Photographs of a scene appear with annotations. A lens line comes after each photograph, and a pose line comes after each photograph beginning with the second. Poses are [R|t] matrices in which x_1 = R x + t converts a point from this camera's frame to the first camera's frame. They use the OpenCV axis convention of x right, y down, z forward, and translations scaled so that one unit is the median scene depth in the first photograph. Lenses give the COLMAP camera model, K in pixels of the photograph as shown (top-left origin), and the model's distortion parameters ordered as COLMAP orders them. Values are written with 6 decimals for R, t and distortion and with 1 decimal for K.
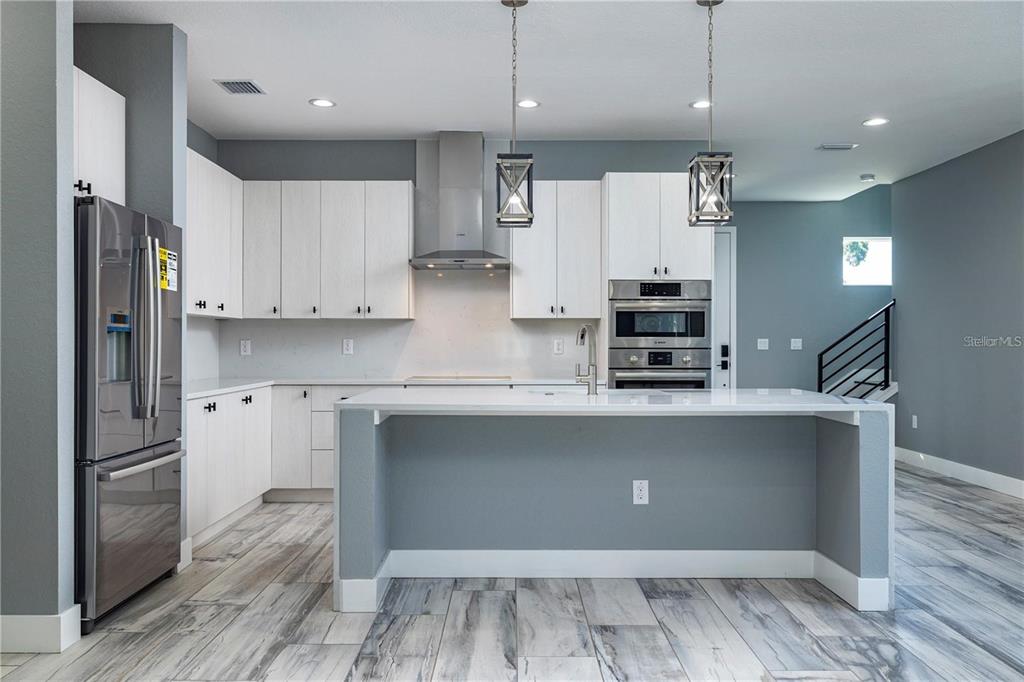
lens RADIAL K [[845.6, 0, 510.8], [0, 845.6, 344.7], [0, 0, 1]] dist [0.000447, -0.007629]
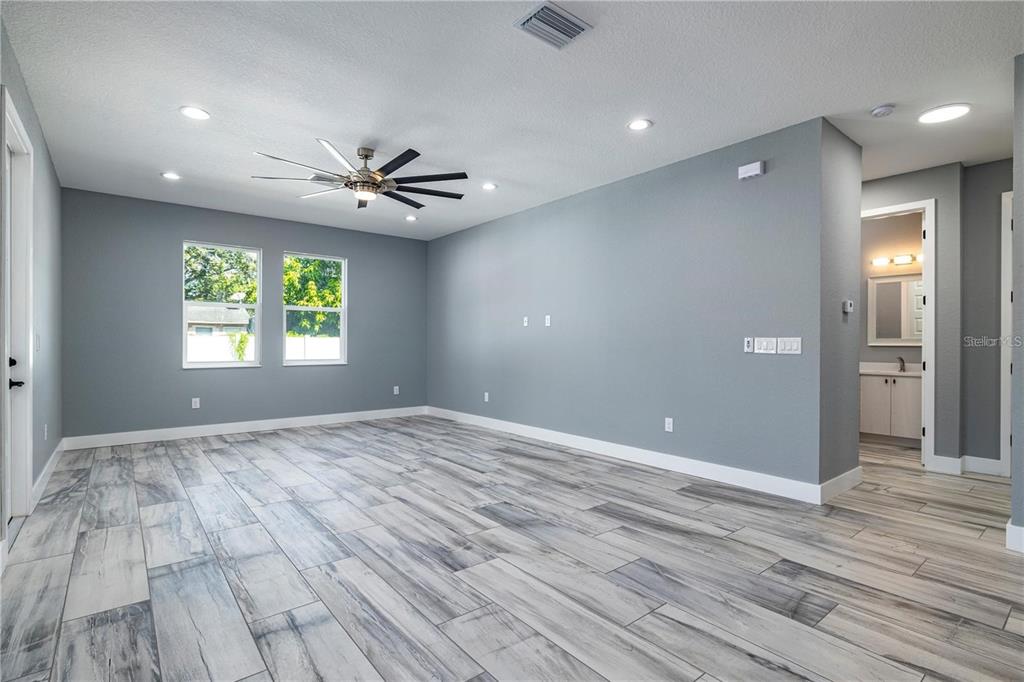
lens RADIAL K [[492.4, 0, 515.0], [0, 492.4, 342.6], [0, 0, 1]] dist [0.001958, -0.000070]
pose [[-0.774959, -0.004318, -0.631997, 0.410378], [-0.005486, 0.999985, -0.000105, 0.001037], [0.631988, 0.003386, -0.774971, 0.656293]]
